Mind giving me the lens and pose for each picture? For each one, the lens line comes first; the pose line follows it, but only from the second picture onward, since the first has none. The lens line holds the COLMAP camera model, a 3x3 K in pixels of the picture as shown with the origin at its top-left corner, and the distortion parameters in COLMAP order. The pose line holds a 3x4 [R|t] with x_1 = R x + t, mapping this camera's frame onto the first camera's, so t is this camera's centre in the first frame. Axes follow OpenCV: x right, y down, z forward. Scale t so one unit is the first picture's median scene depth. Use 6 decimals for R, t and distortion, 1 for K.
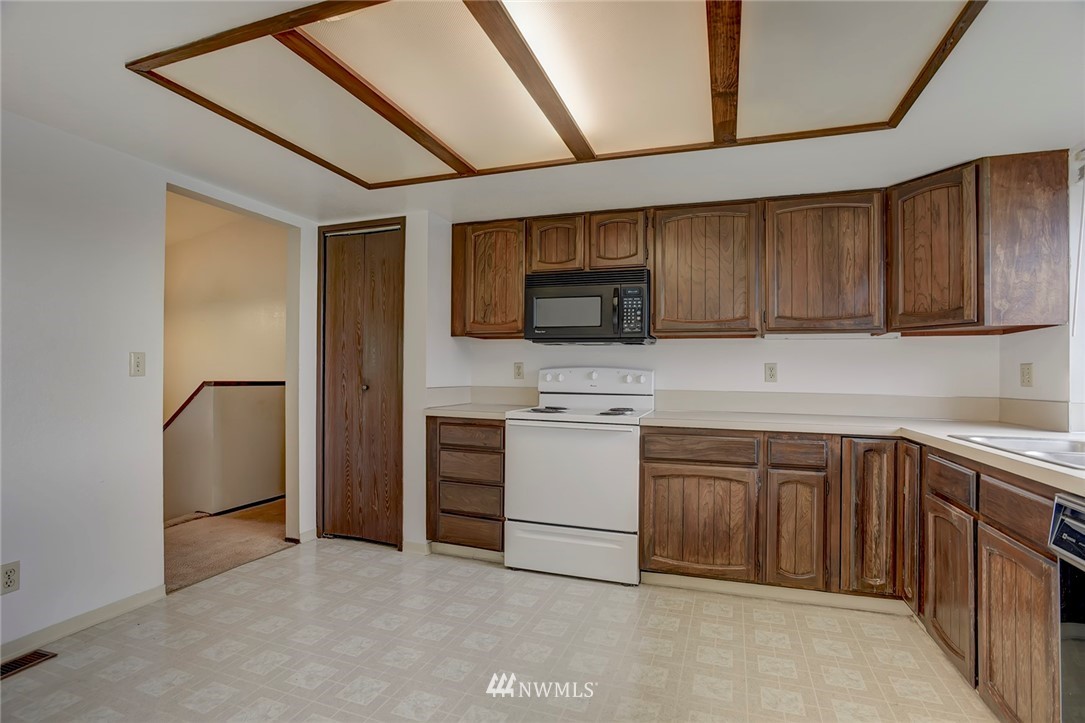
lens RADIAL K [[547.8, 0, 546.5], [0, 547.8, 366.5], [0, 0, 1]] dist [-0.001330, 0.001123]
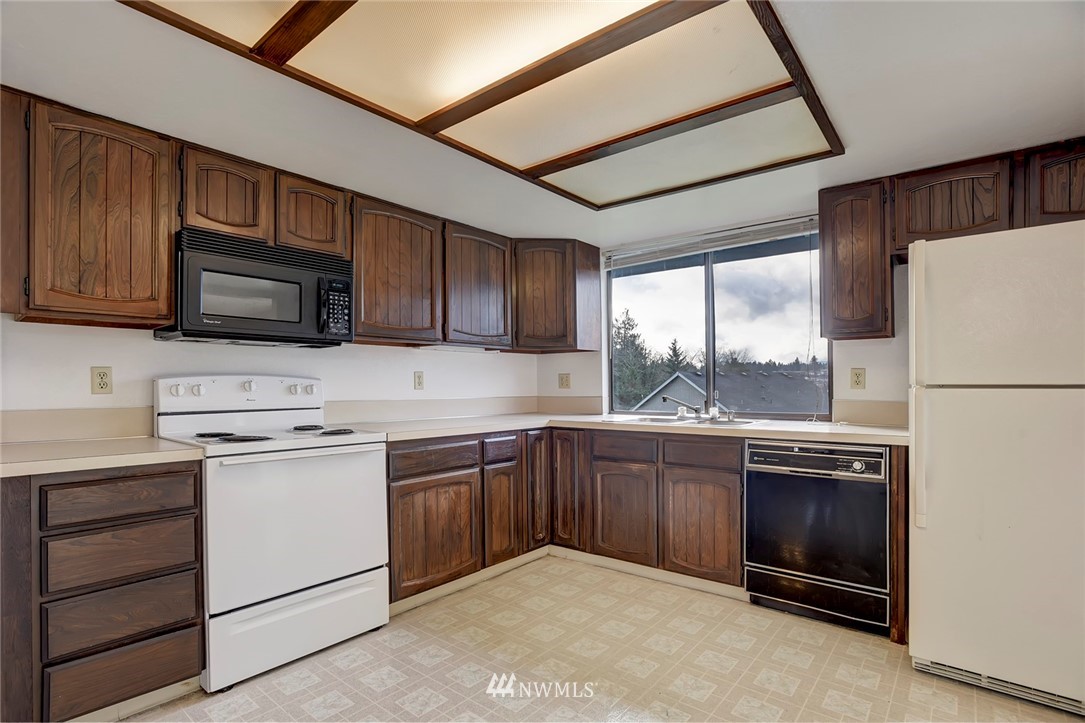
lens RADIAL K [[547.8, 0, 545.4], [0, 547.8, 370.7], [0, 0, 1]] dist [-0.001330, 0.001123]
pose [[0.358094, 0.011510, 0.933615, -0.519661], [-0.001505, 0.999930, -0.011751, 0.003654], [-0.933684, 0.002802, 0.358086, 0.412936]]
